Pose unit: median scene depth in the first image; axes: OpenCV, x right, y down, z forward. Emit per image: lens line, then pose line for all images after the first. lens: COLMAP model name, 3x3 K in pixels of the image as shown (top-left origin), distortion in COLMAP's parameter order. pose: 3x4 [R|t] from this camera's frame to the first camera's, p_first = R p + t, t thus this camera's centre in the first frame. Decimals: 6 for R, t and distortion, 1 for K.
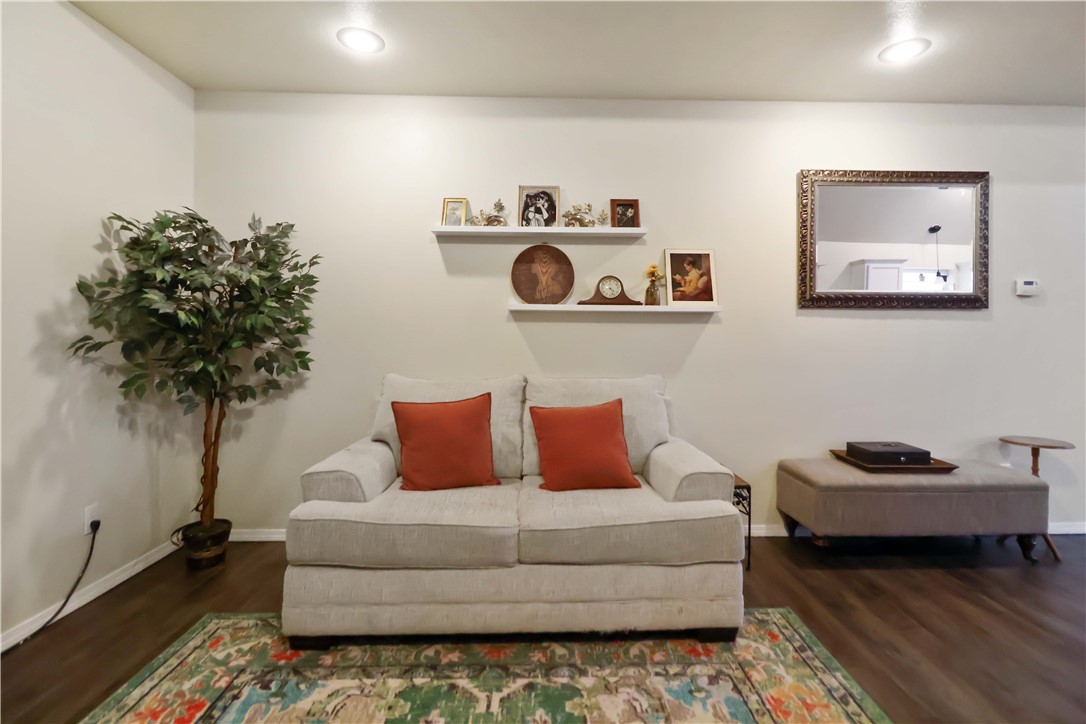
lens RADIAL K [[500.4, 0, 553.5], [0, 500.4, 337.4], [0, 0, 1]] dist [0.016351, -0.013085]
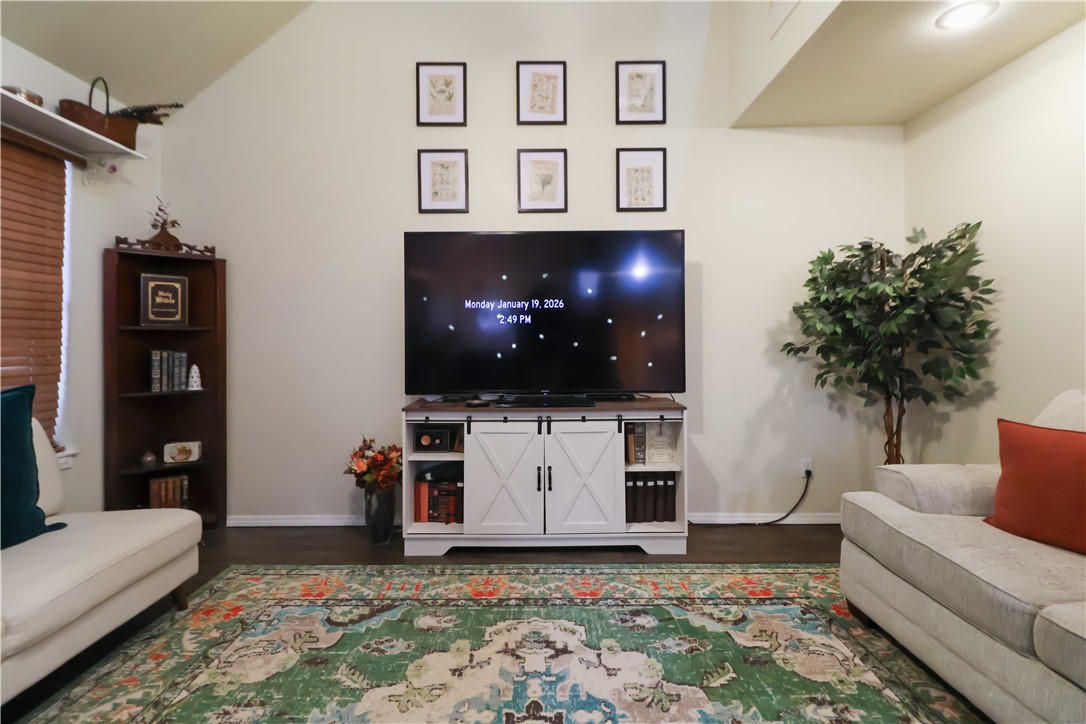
lens RADIAL K [[495.4, 0, 539.4], [0, 495.4, 340.4], [0, 0, 1]] dist [0.017746, -0.013396]
pose [[-0.025010, -0.010910, -0.999628, 0.504514], [0.003510, 0.999933, -0.011001, 0.003427], [0.999681, -0.003784, -0.024970, 0.240881]]
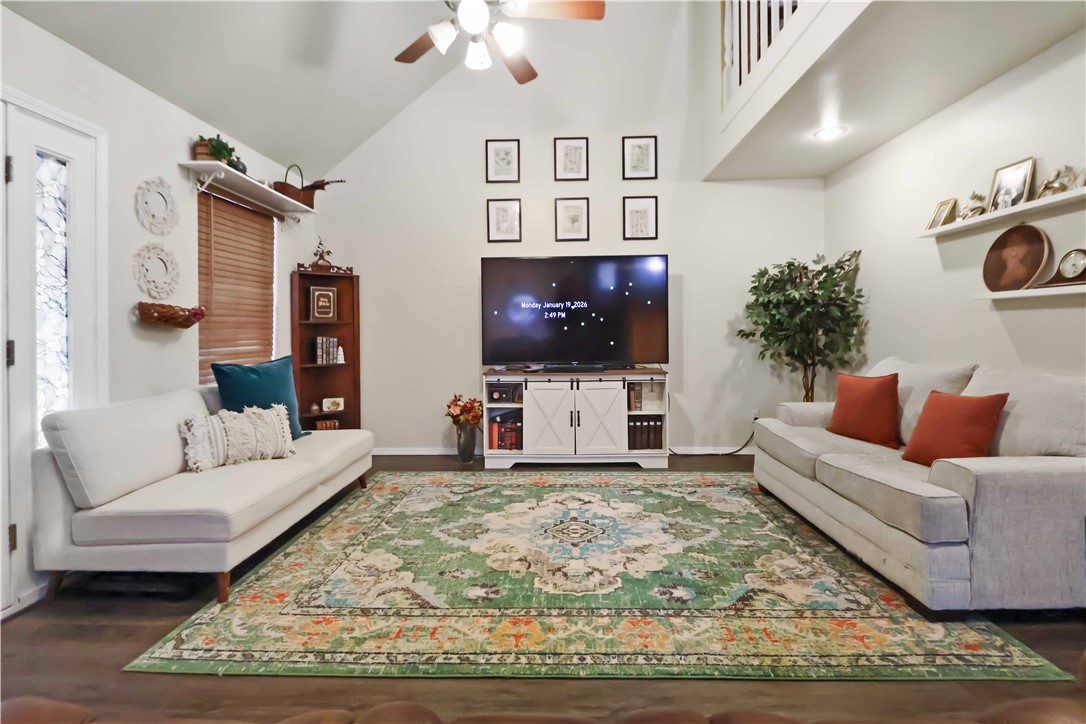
lens RADIAL K [[490.1, 0, 547.0], [0, 490.1, 334.2], [0, 0, 1]] dist [0.017135, -0.012432]
pose [[-0.051430, -0.000449, -0.998676, 1.095960], [0.007543, 0.999971, -0.000838, 0.010125], [0.998648, -0.007576, -0.051425, 0.215079]]
